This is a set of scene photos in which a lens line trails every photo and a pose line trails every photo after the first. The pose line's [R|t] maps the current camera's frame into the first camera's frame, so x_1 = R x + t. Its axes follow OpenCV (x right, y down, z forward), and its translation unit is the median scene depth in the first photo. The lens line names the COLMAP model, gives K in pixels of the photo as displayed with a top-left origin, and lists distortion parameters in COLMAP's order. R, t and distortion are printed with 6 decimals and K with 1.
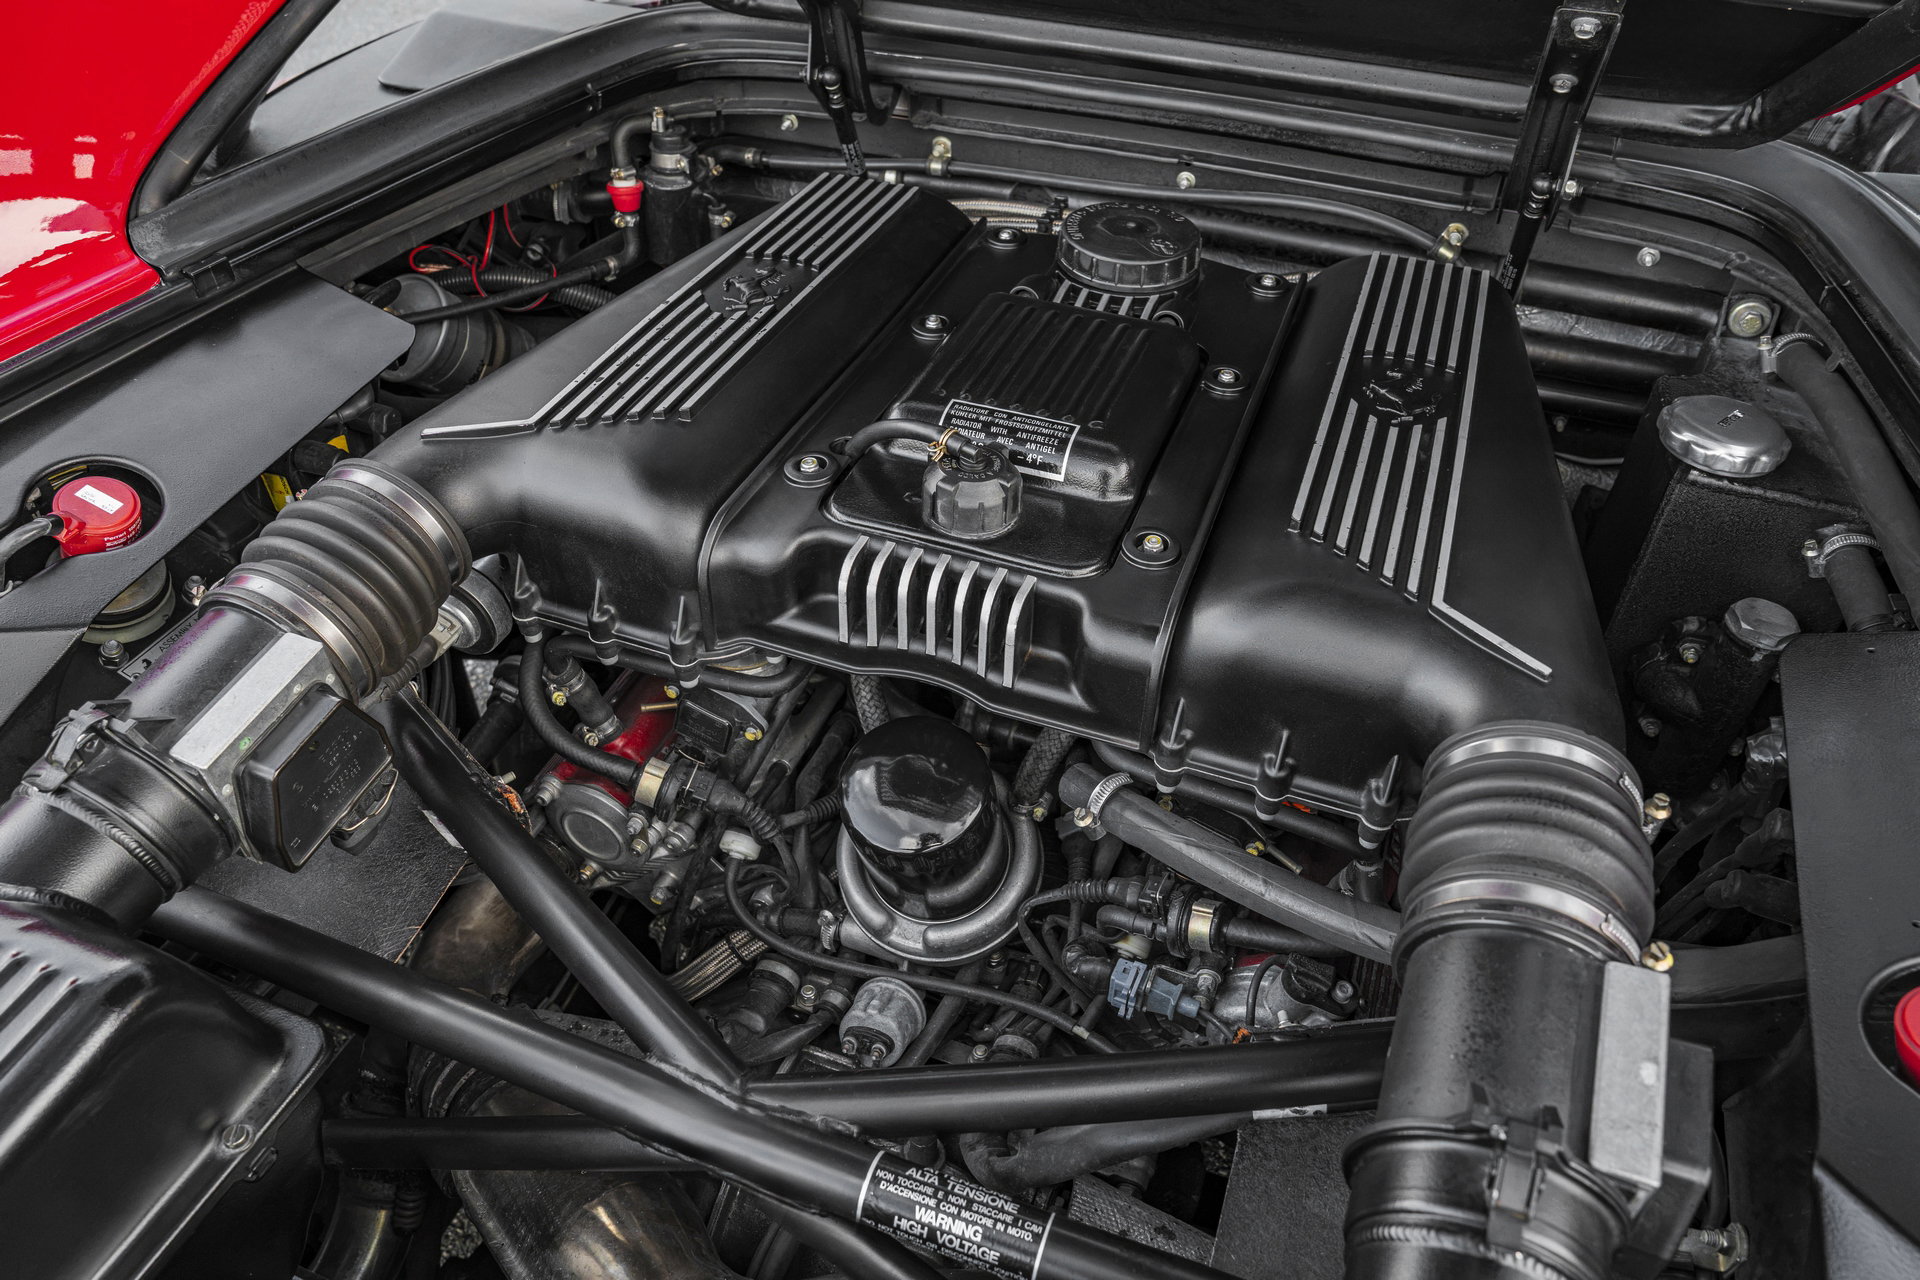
lens RADIAL K [[1293.2, 0, 956.5], [0, 1293.2, 612.6], [0, 0, 1]] dist [-0.117944, 0.086604]
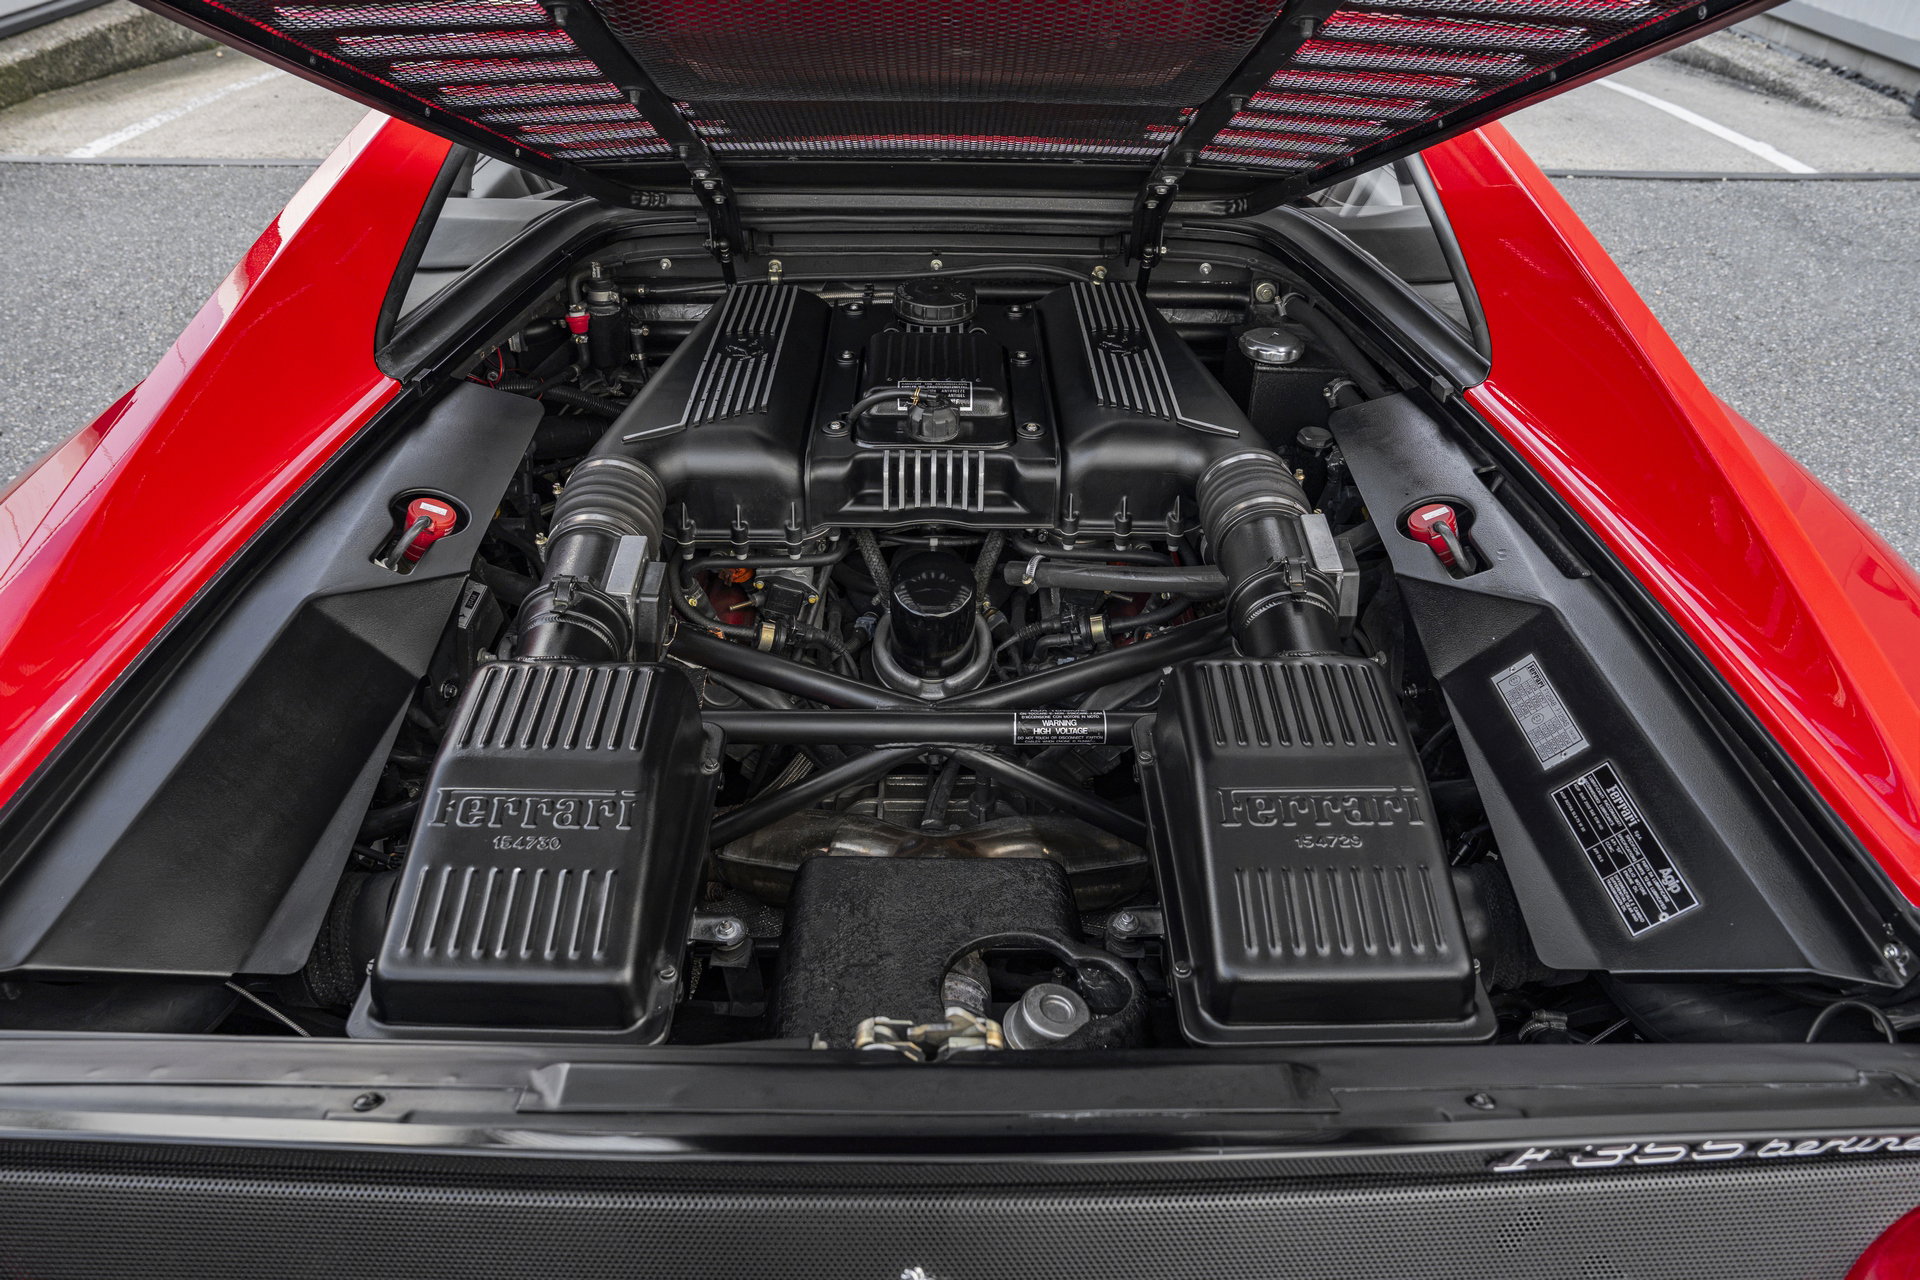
lens RADIAL K [[1293.2, 0, 956.5], [0, 1293.2, 612.6], [0, 0, 1]] dist [-0.117944, 0.086604]
pose [[0.929118, -0.203550, 0.308719, -0.505282], [0.235242, 0.969502, -0.068754, 0.268138], [-0.285308, 0.136504, 0.948665, -0.637650]]
